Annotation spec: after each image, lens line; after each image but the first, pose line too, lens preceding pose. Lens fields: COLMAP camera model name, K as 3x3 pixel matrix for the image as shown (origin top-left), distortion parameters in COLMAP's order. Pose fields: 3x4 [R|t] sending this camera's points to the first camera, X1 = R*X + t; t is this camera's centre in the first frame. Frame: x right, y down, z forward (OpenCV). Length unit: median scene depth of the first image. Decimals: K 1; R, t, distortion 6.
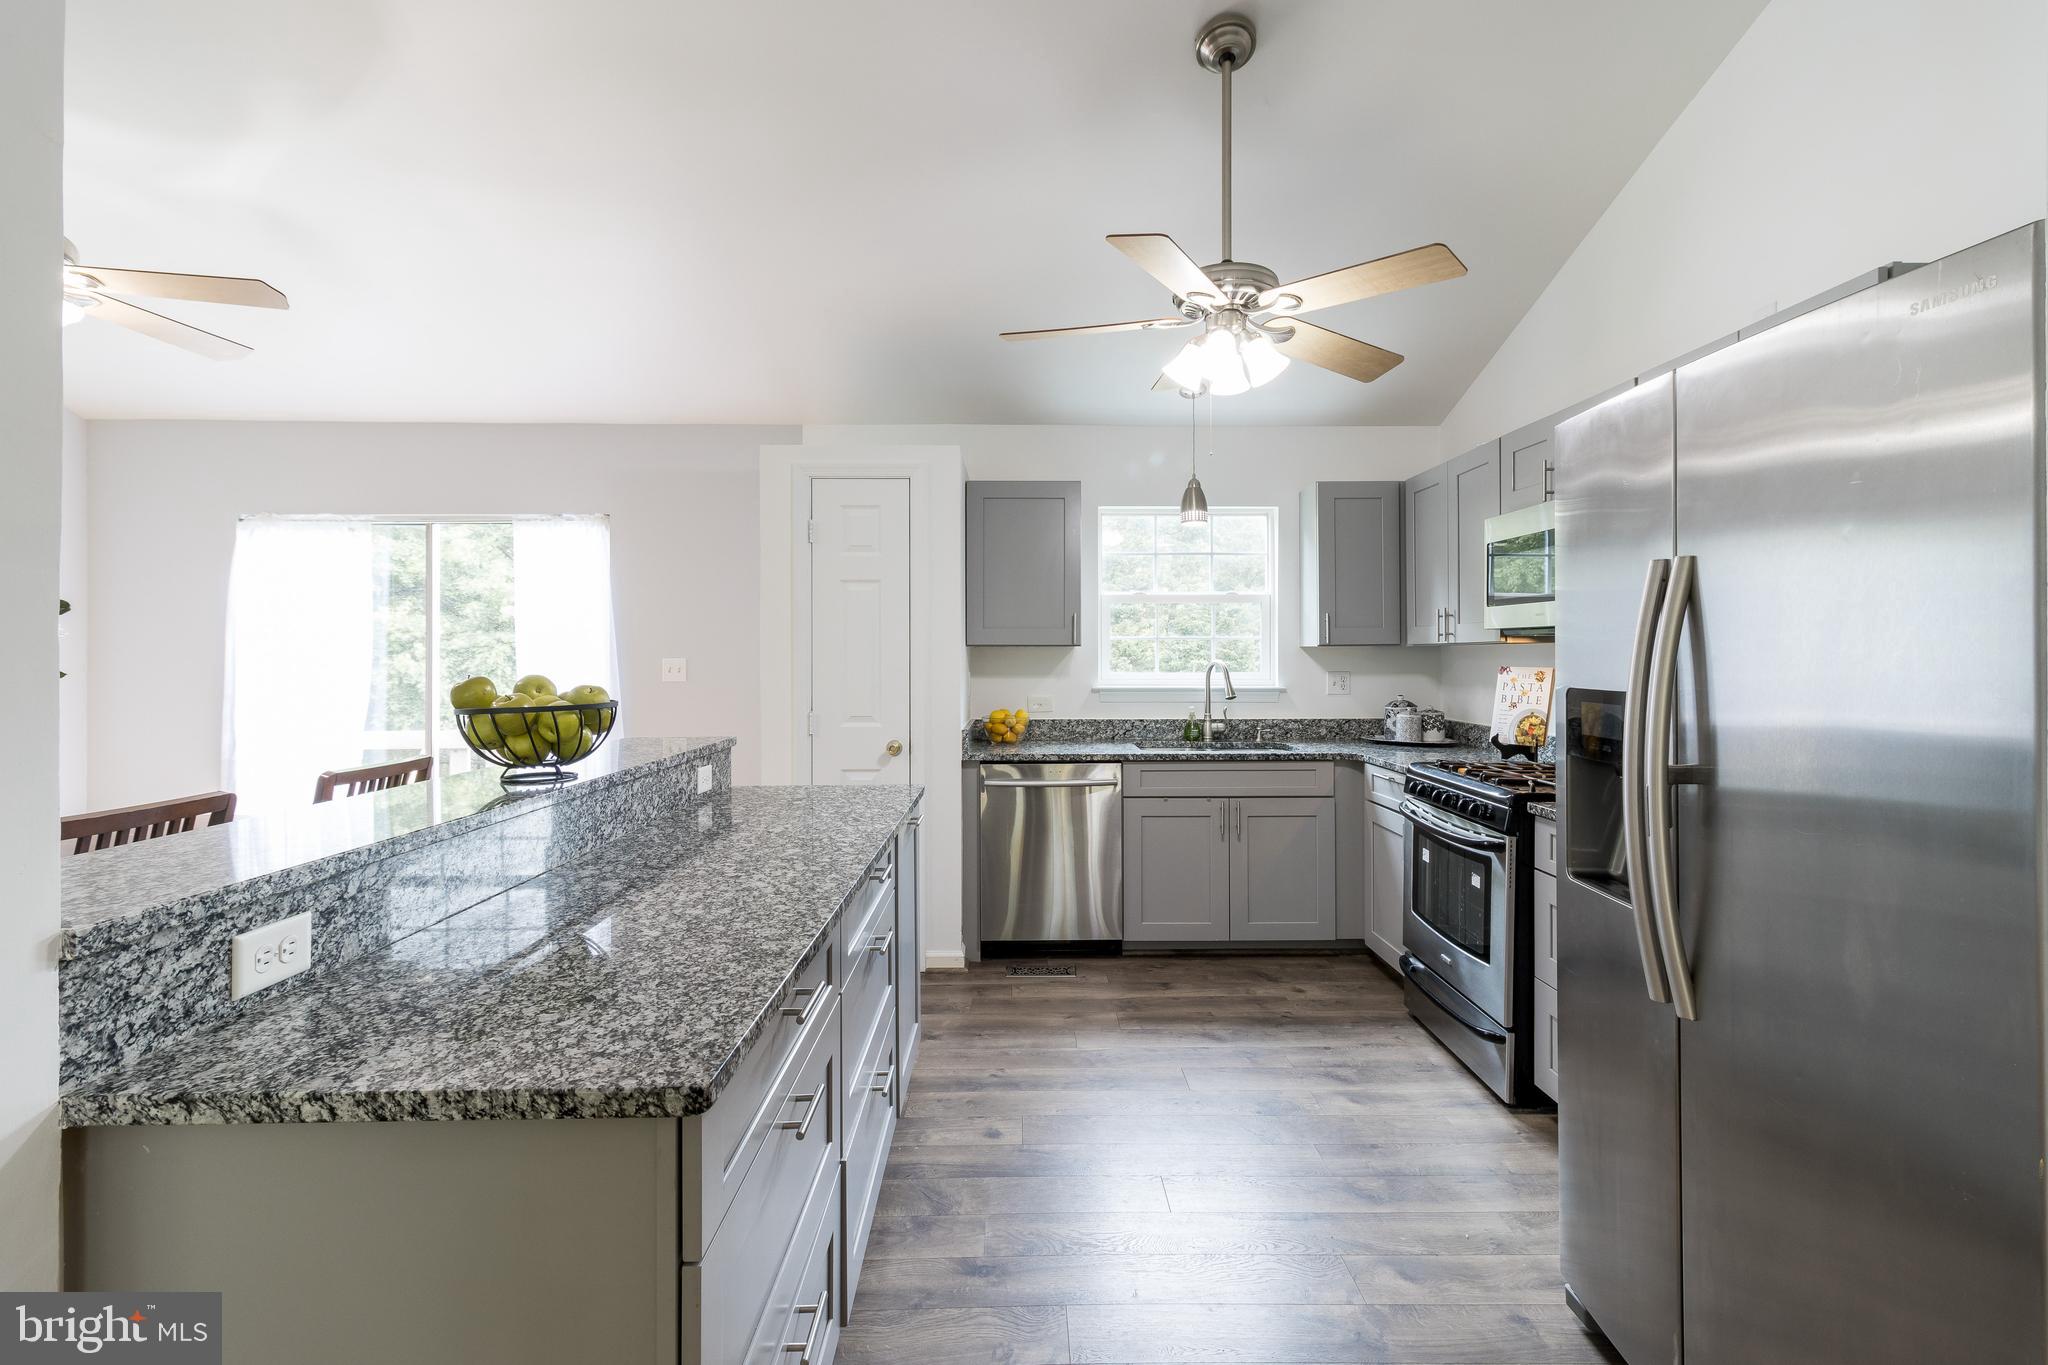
lens RADIAL K [[951.0, 0, 1029.4], [0, 951.0, 655.5], [0, 0, 1]] dist [0.009003, 0.000756]
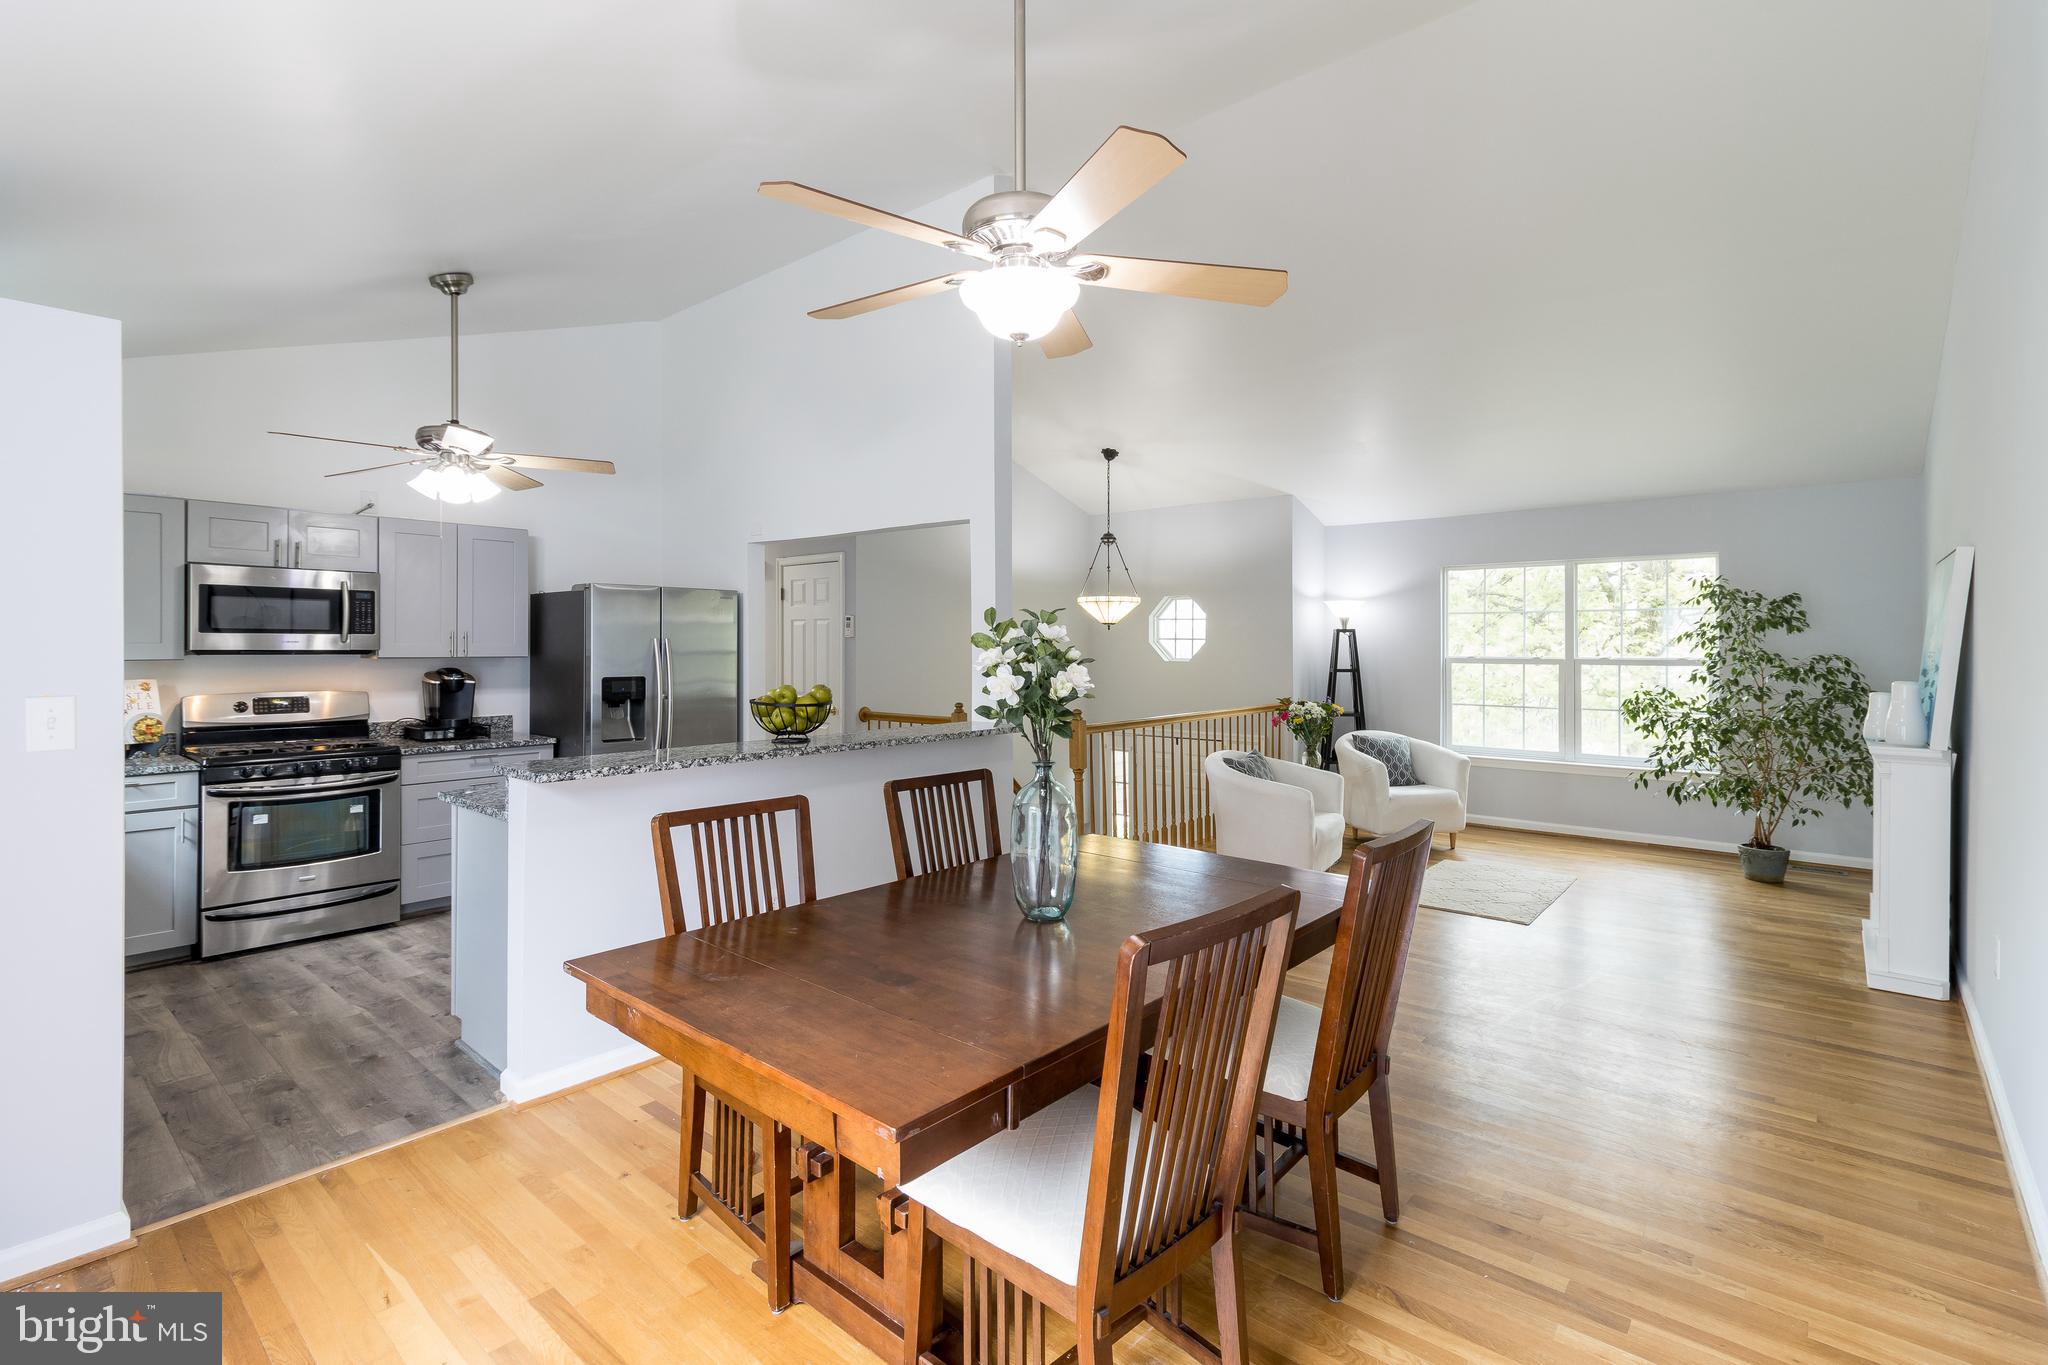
lens RADIAL K [[951.0, 0, 1028.4], [0, 951.0, 646.5], [0, 0, 1]] dist [0.009003, 0.000756]
pose [[-0.747587, 0.003797, 0.664153, -1.036081], [0.003630, 0.999992, -0.001631, -0.021546], [-0.664154, 0.001191, -0.747595, 1.041135]]
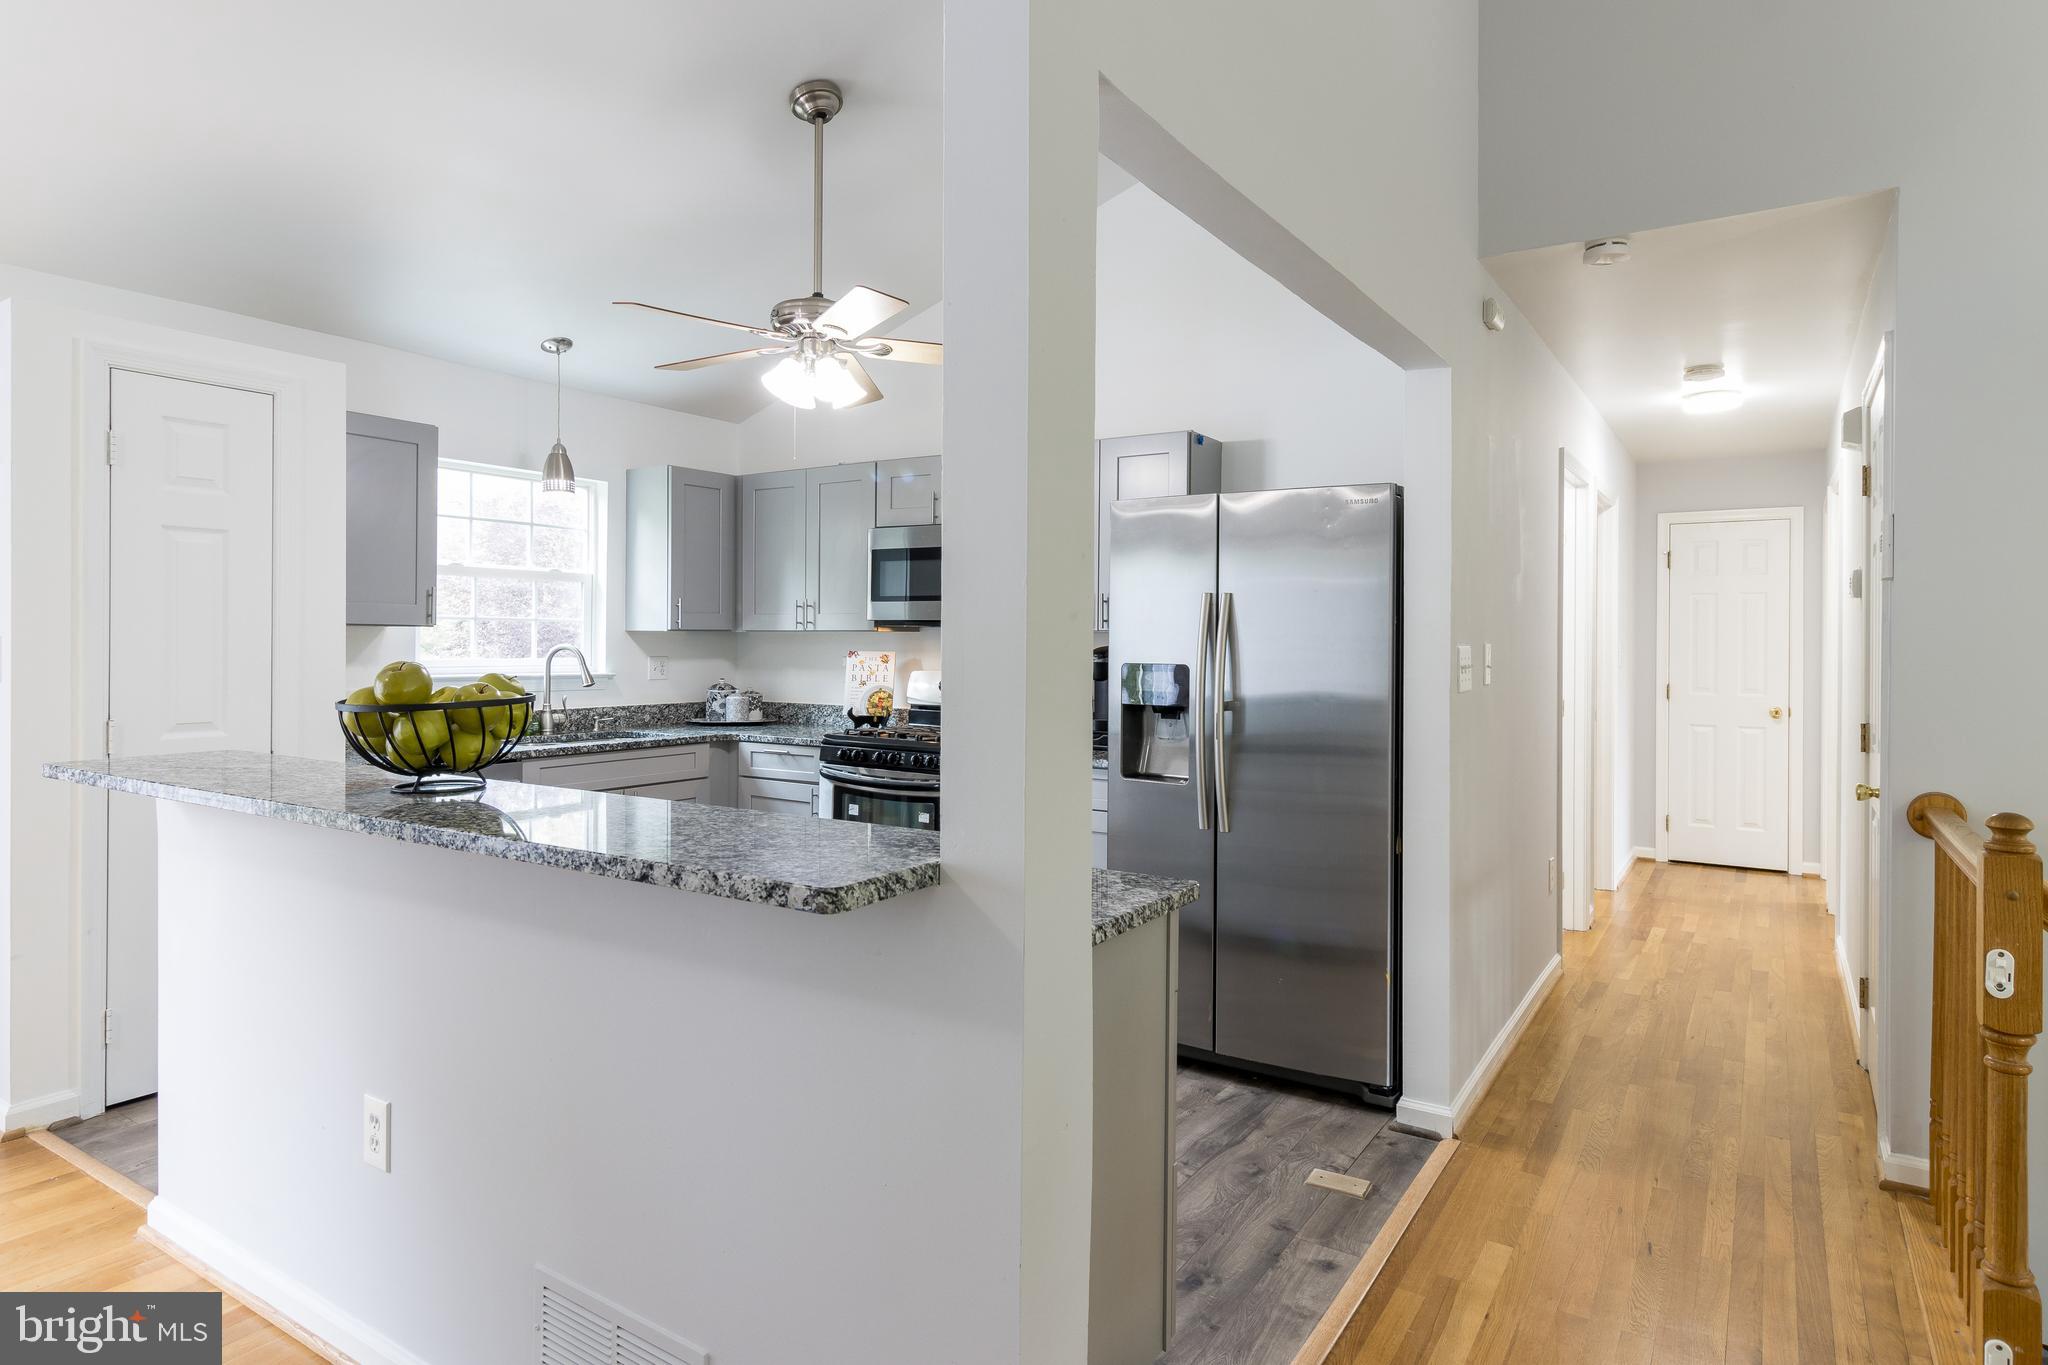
lens RADIAL K [[1165.6, 0, 1037.2], [0, 1165.6, 640.0], [0, 0, 1]] dist [0.007939, 0.003003]
pose [[0.548999, 0.007259, 0.835792, -0.544400], [-0.008521, 0.999959, -0.003088, 0.000386], [-0.835780, -0.005427, 0.549038, 0.010481]]
